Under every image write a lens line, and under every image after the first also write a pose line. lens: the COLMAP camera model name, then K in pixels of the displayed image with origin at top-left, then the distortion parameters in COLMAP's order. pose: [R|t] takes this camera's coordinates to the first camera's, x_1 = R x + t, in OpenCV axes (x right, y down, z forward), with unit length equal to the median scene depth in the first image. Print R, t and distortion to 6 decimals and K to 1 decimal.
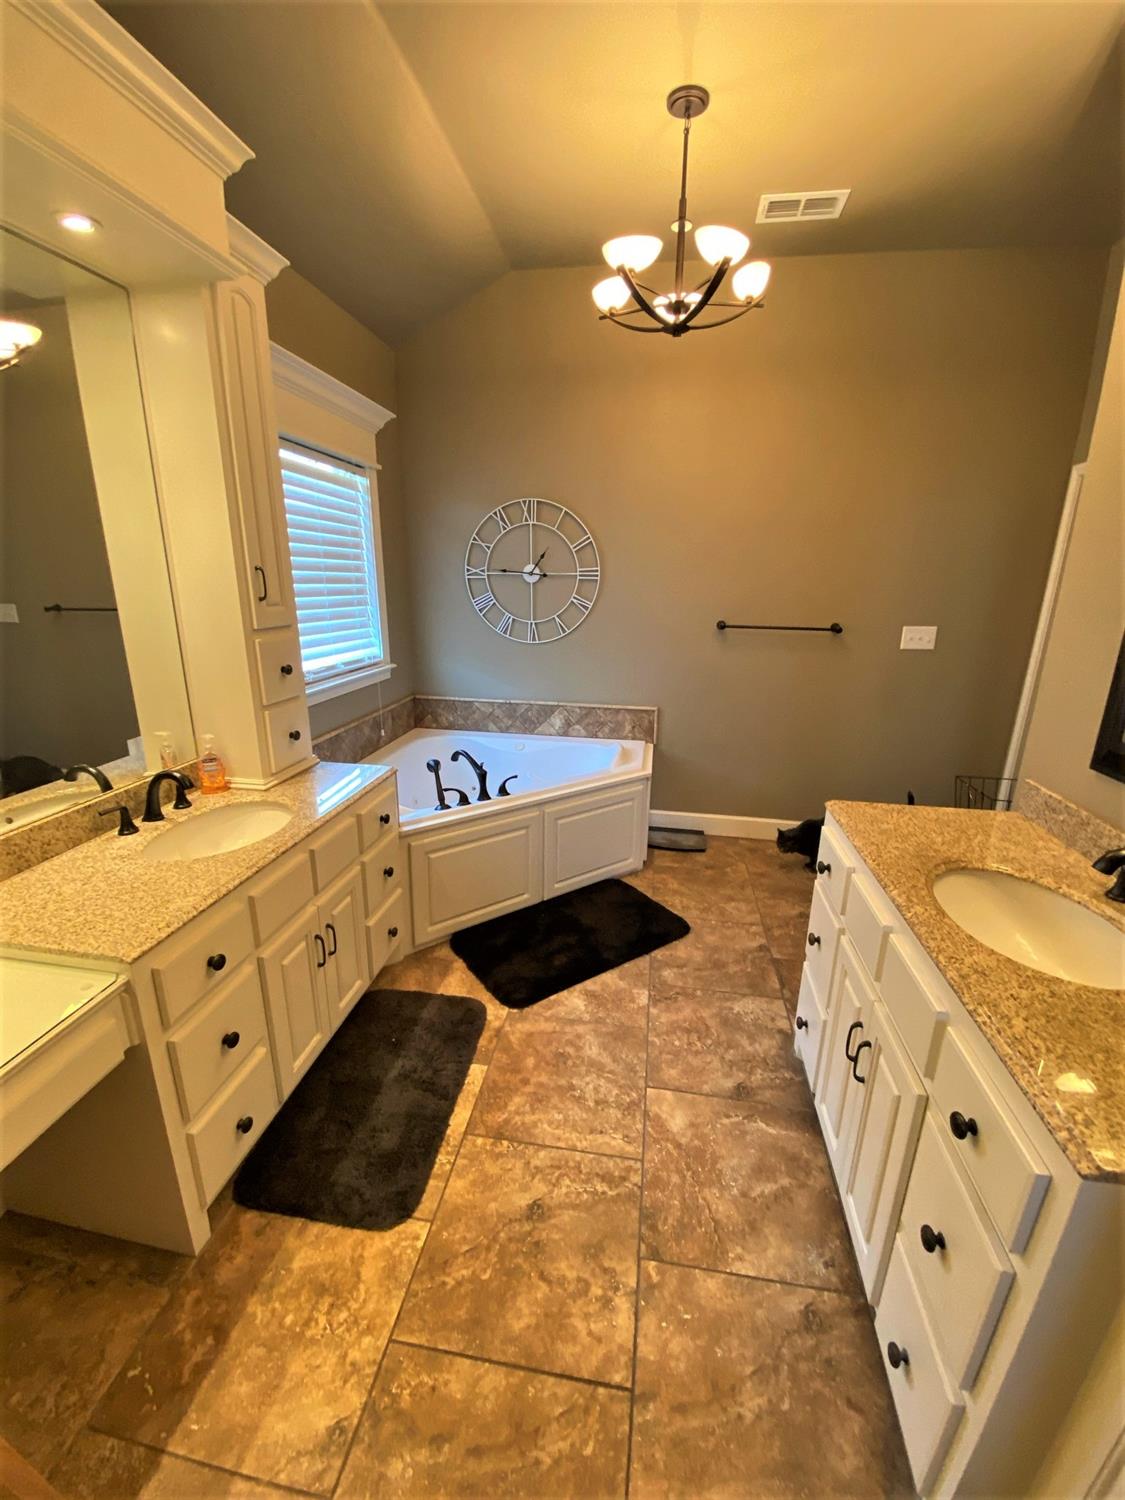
lens RADIAL K [[600.9, 0, 562.5], [0, 600.9, 750.0], [0, 0, 1]] dist [0.001668, -0.013702]
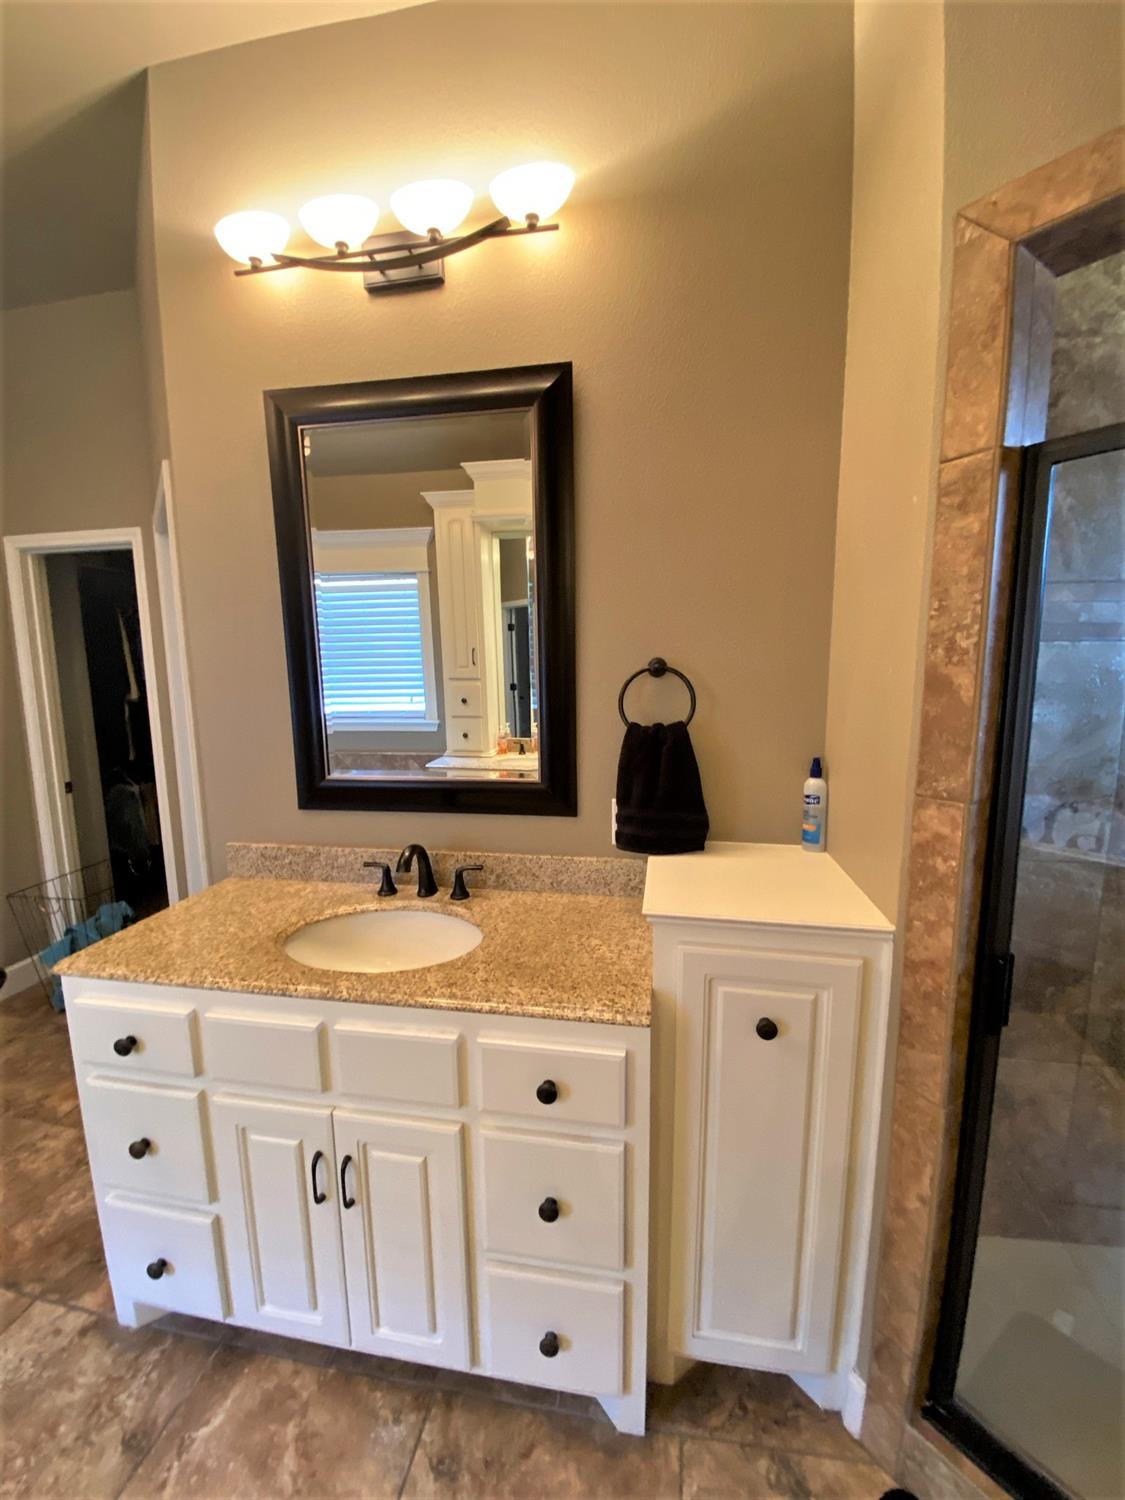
lens RADIAL K [[611.6, 0, 562.5], [0, 611.6, 750.0], [0, 0, 1]] dist [0.002475, -0.014137]
pose [[0.004007, -0.153036, 0.988212, -0.212676], [0.287362, 0.946715, 0.145444, -0.087535], [-0.957814, 0.283392, 0.047770, 0.372095]]
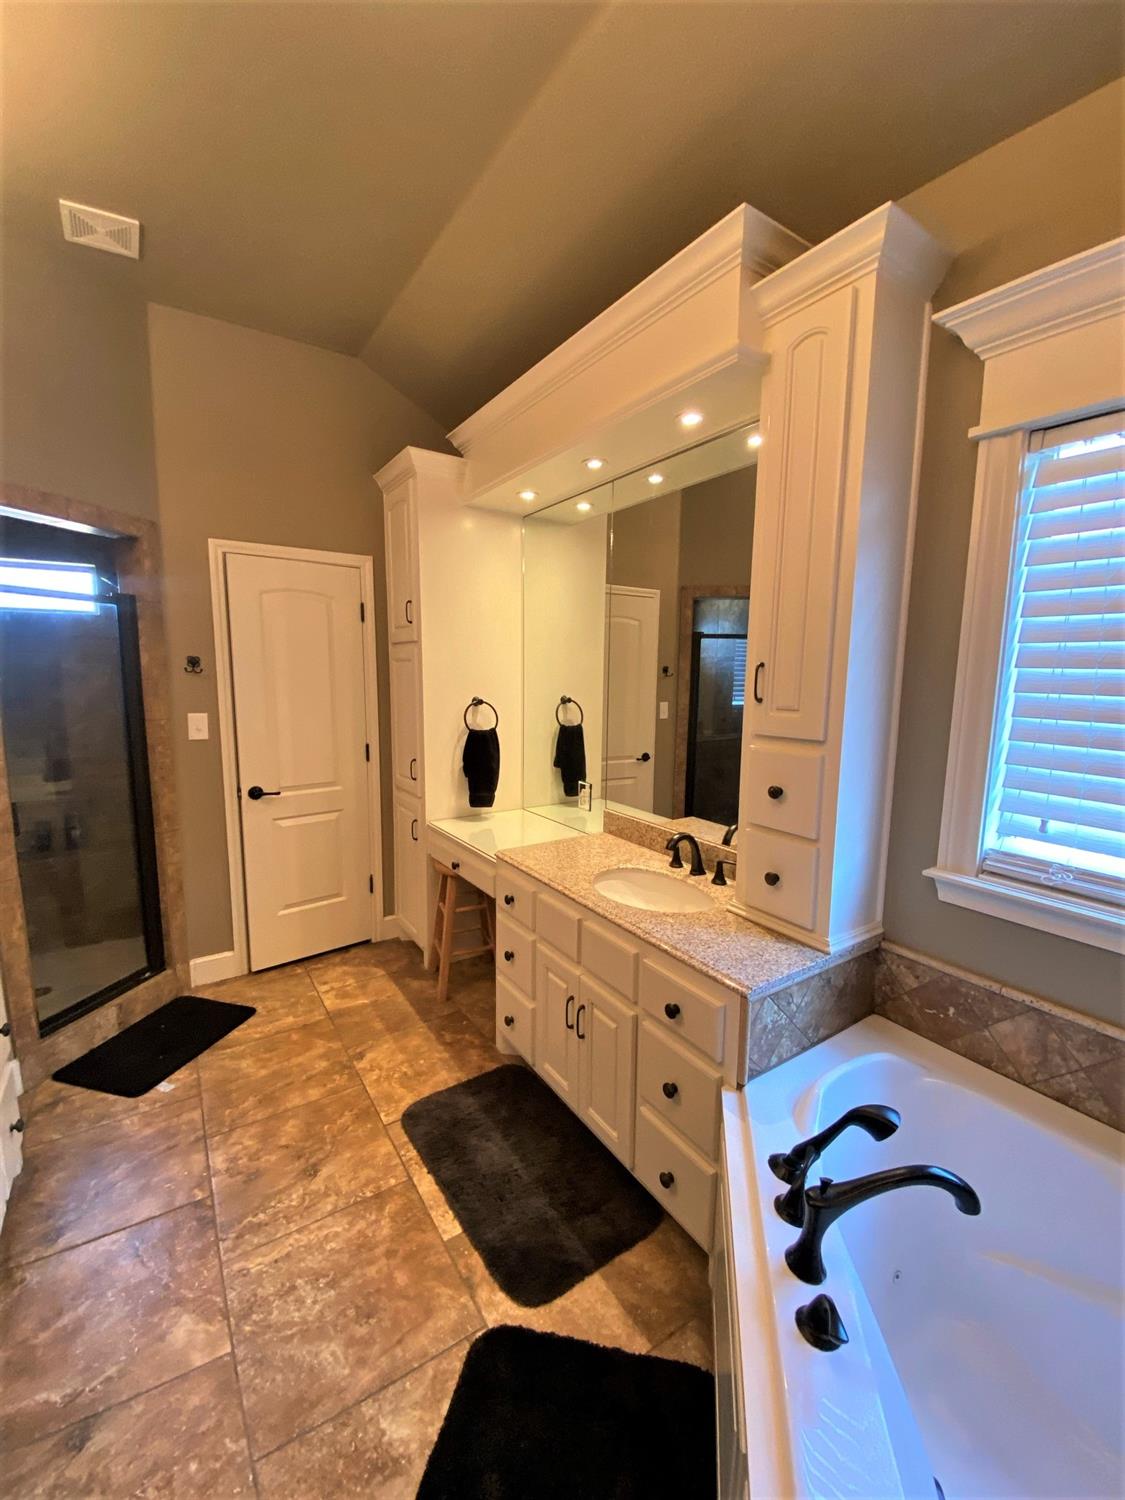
lens RADIAL K [[611.6, 0, 562.5], [0, 611.6, 750.0], [0, 0, 1]] dist [0.002475, -0.014137]
pose [[-0.731921, 0.063966, -0.678381, 0.330610], [-0.216745, 0.922017, 0.320791, -0.468336], [0.645998, 0.381829, -0.660979, 1.656309]]
